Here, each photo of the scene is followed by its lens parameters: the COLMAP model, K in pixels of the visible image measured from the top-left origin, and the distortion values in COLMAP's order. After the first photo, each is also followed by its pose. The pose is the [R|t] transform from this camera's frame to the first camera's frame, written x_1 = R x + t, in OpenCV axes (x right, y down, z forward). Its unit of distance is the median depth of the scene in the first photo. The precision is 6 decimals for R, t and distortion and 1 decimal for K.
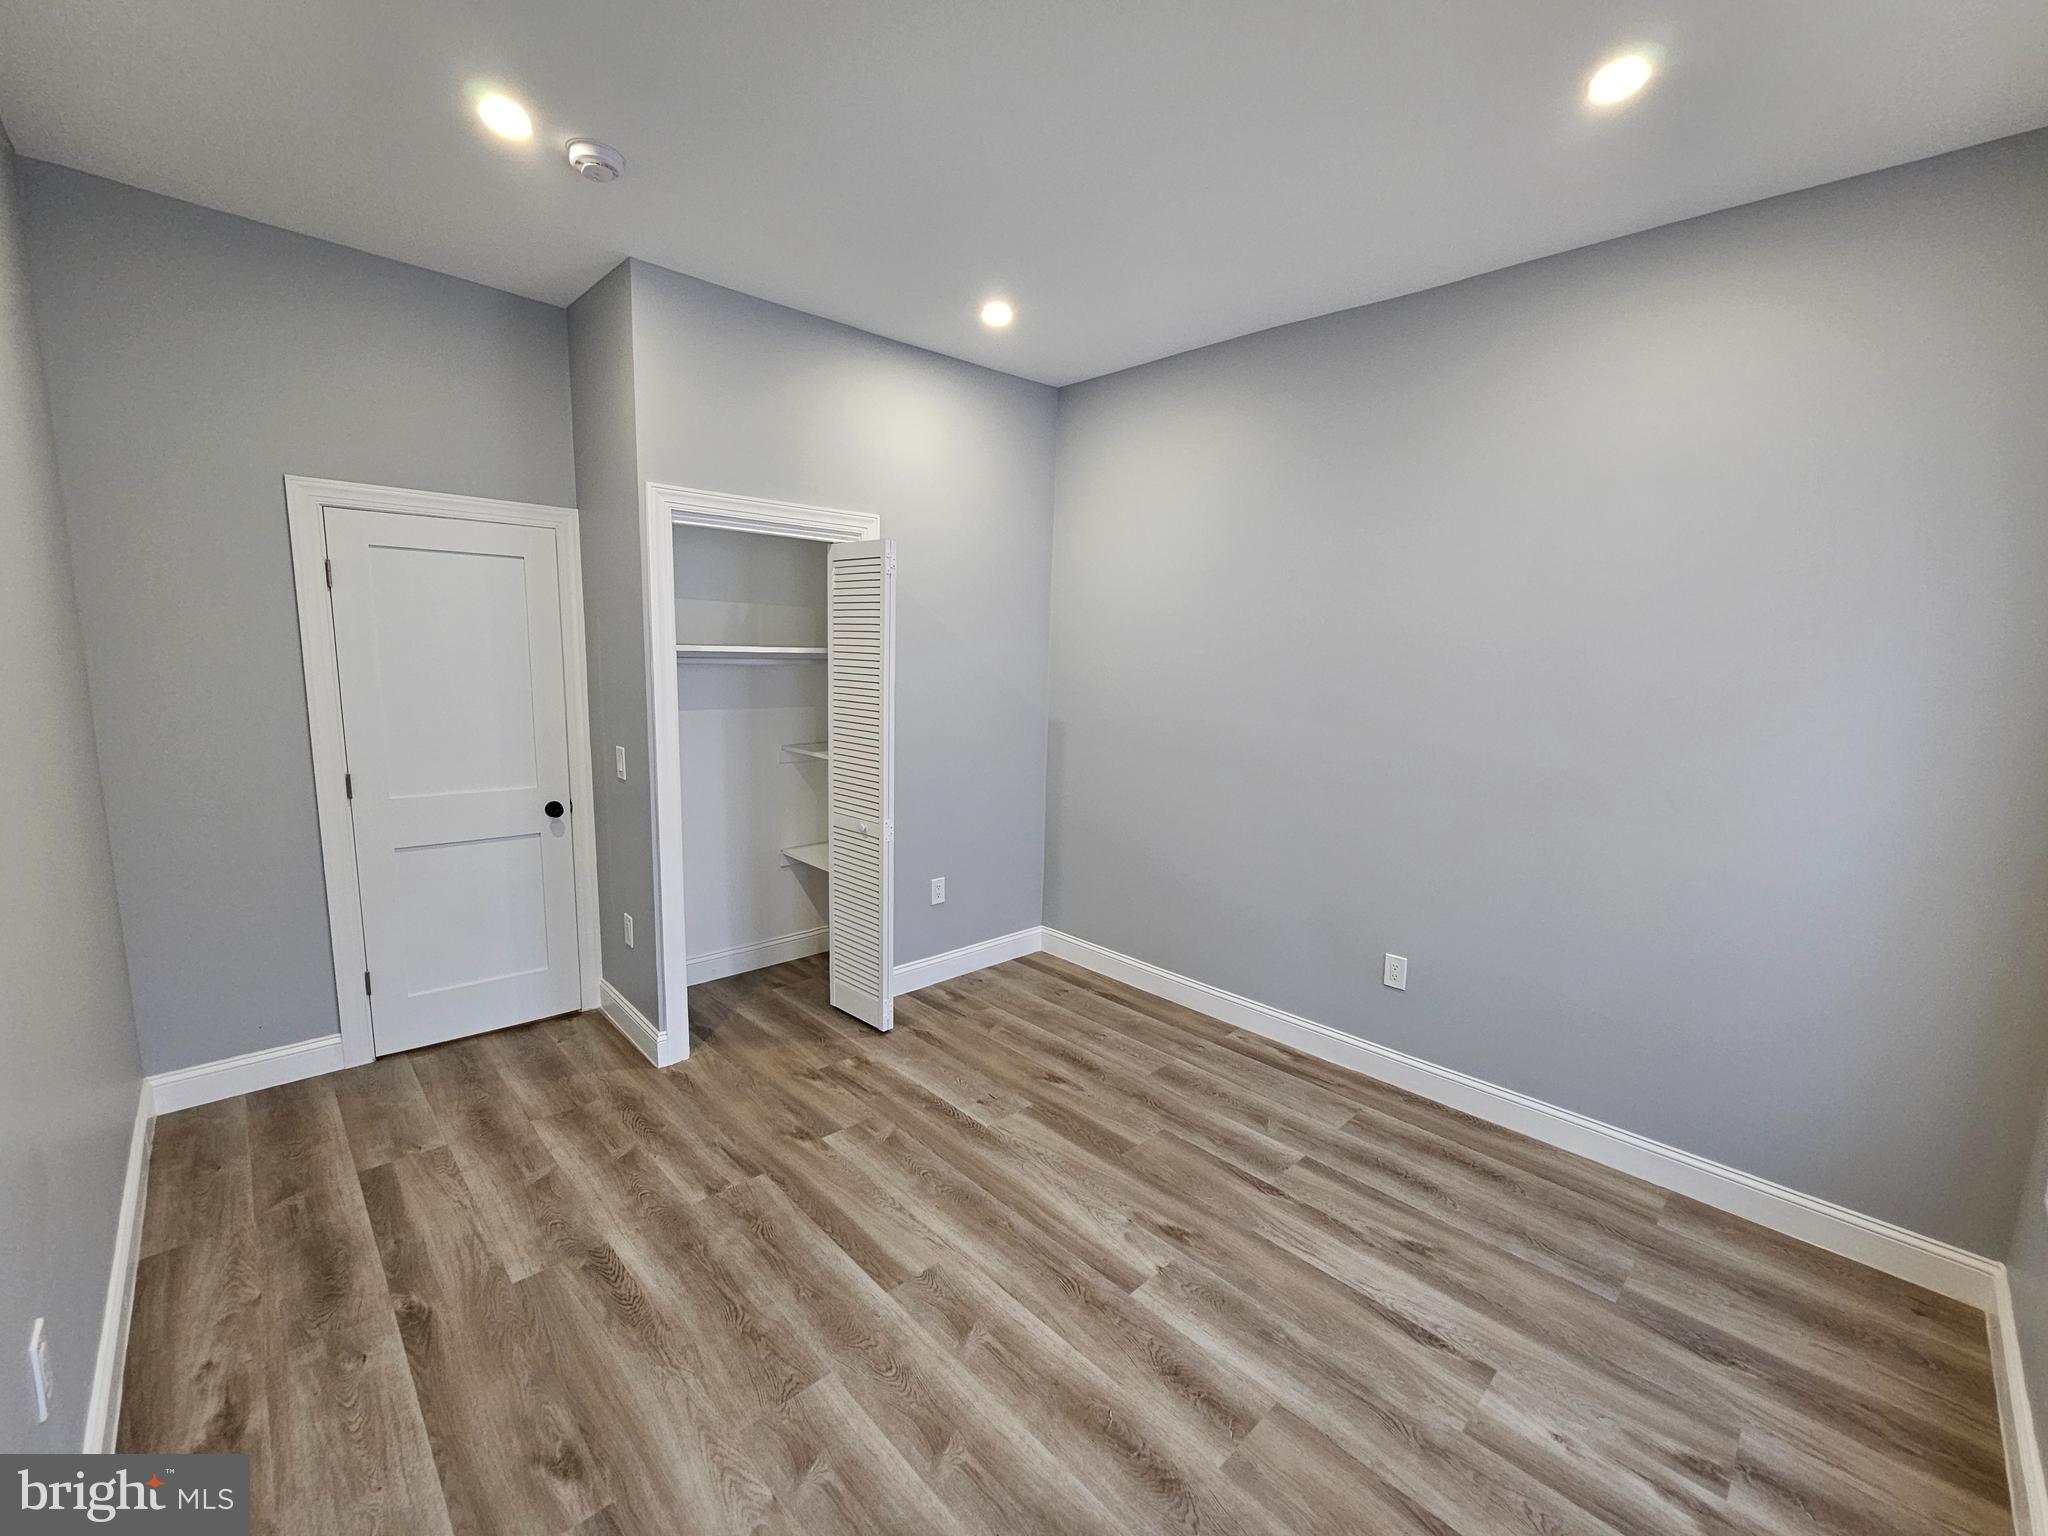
lens RADIAL K [[840.4, 0, 1015.2], [0, 840.4, 774.2], [0, 0, 1]] dist [-0.005024, 0.001553]
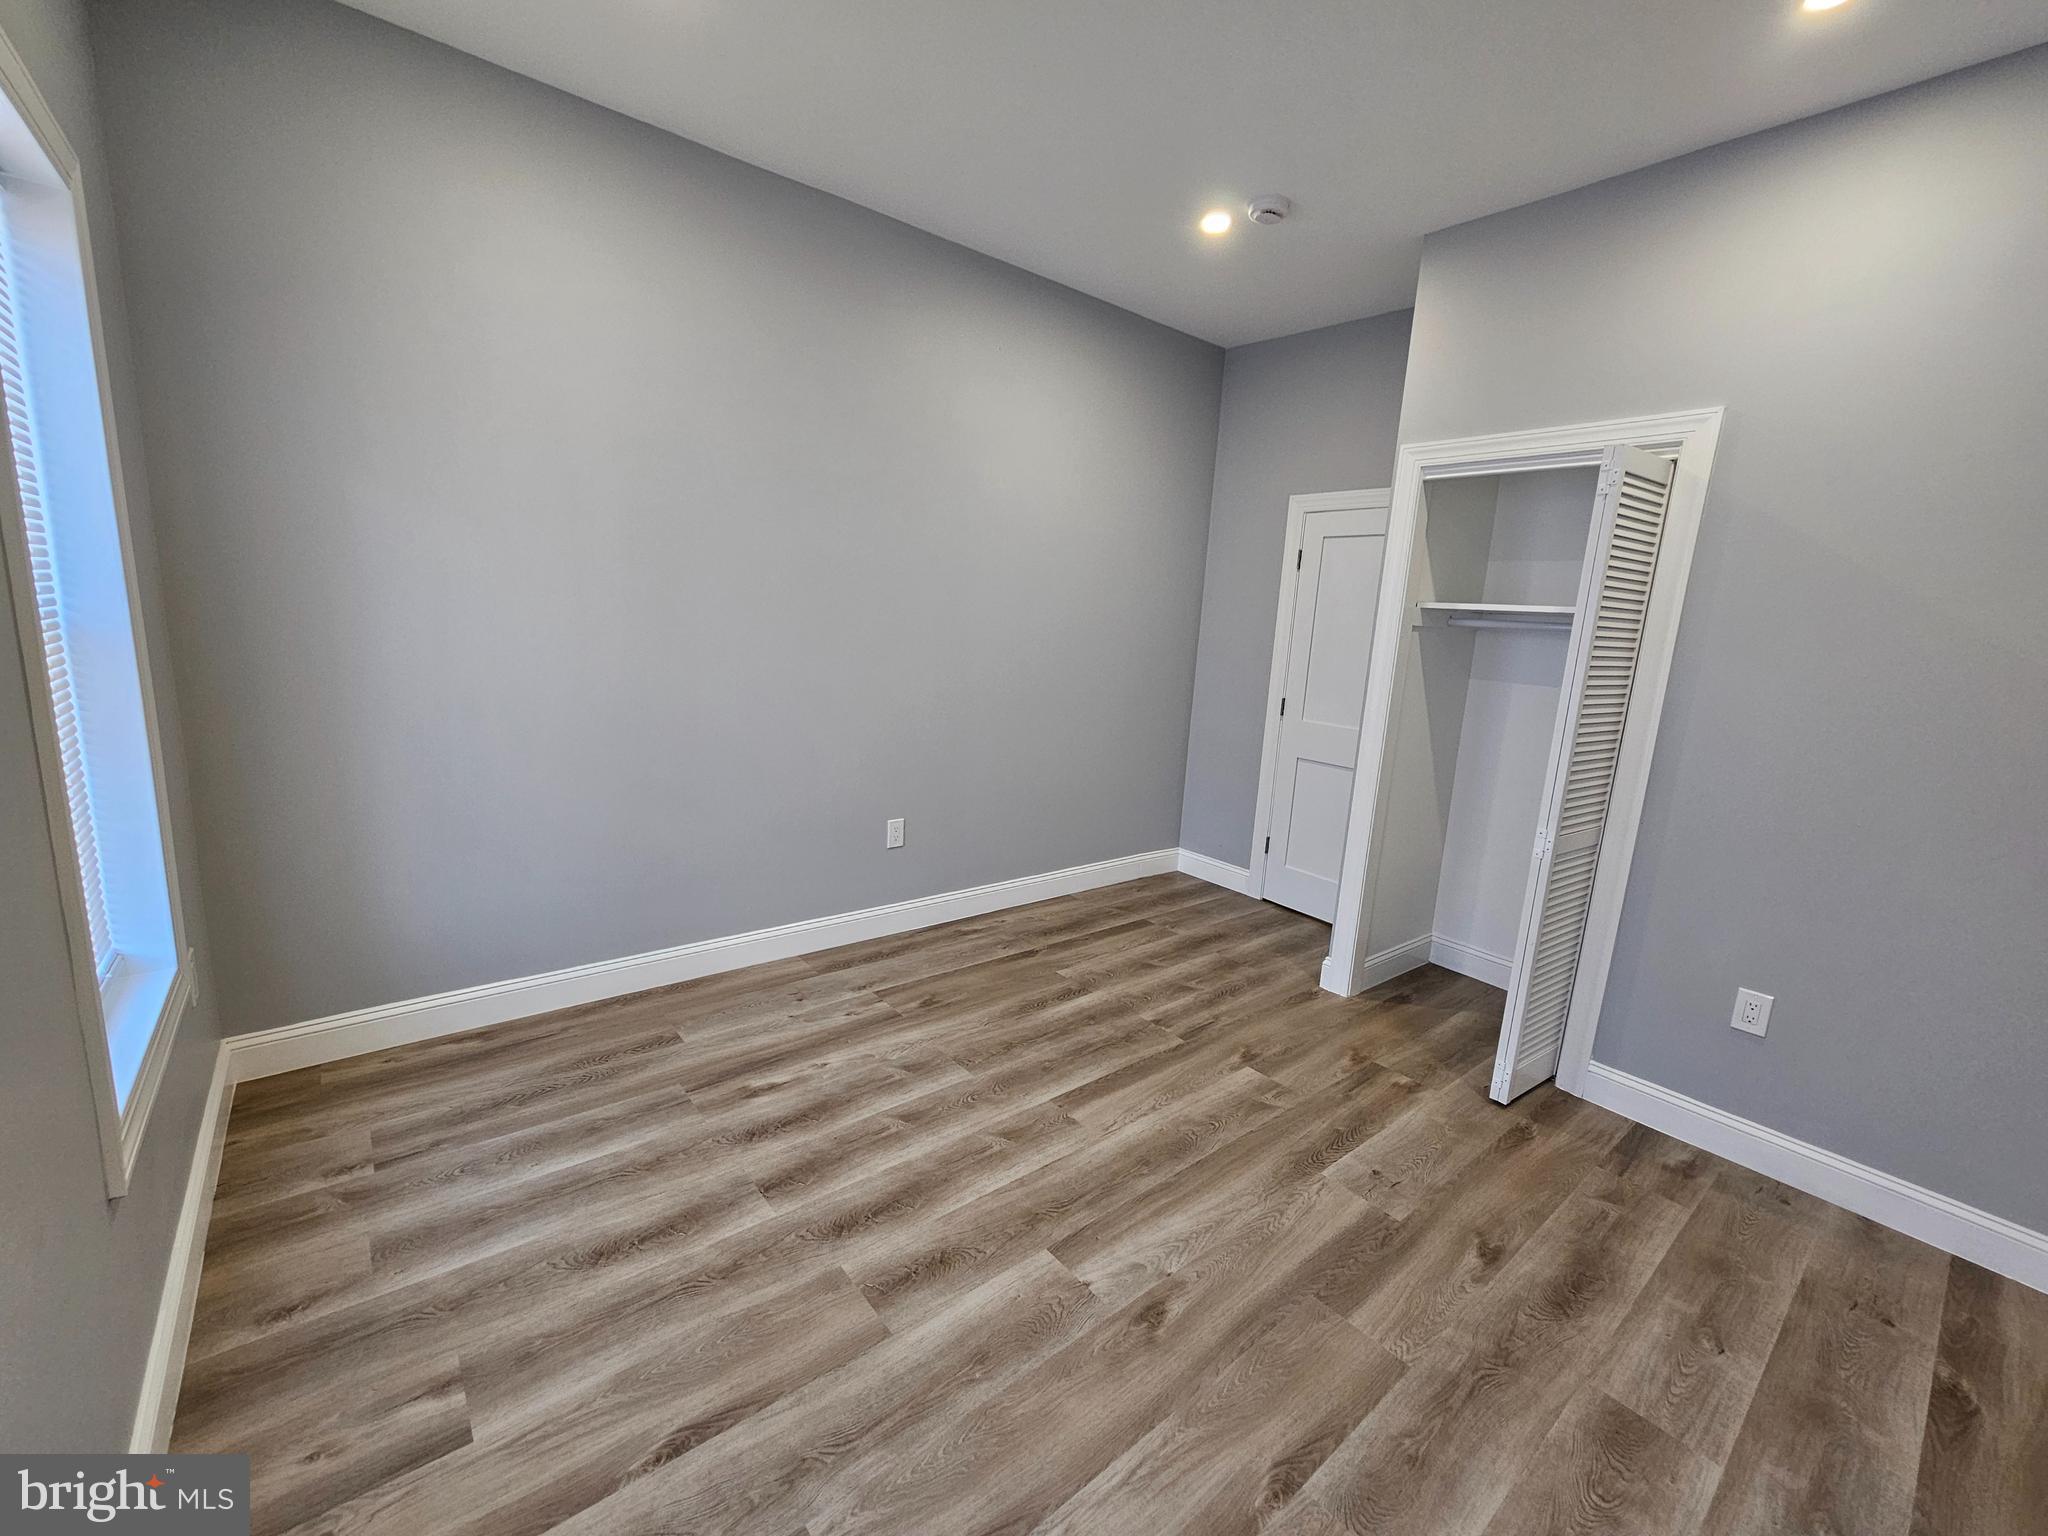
lens RADIAL K [[840.4, 0, 1015.1], [0, 840.4, 768.9], [0, 0, 1]] dist [-0.005024, 0.001553]
pose [[-0.070784, 0.153248, -0.985649, 0.813964], [-0.209316, 0.963846, 0.164889, -0.028566], [0.975283, 0.217984, -0.036148, 0.744314]]
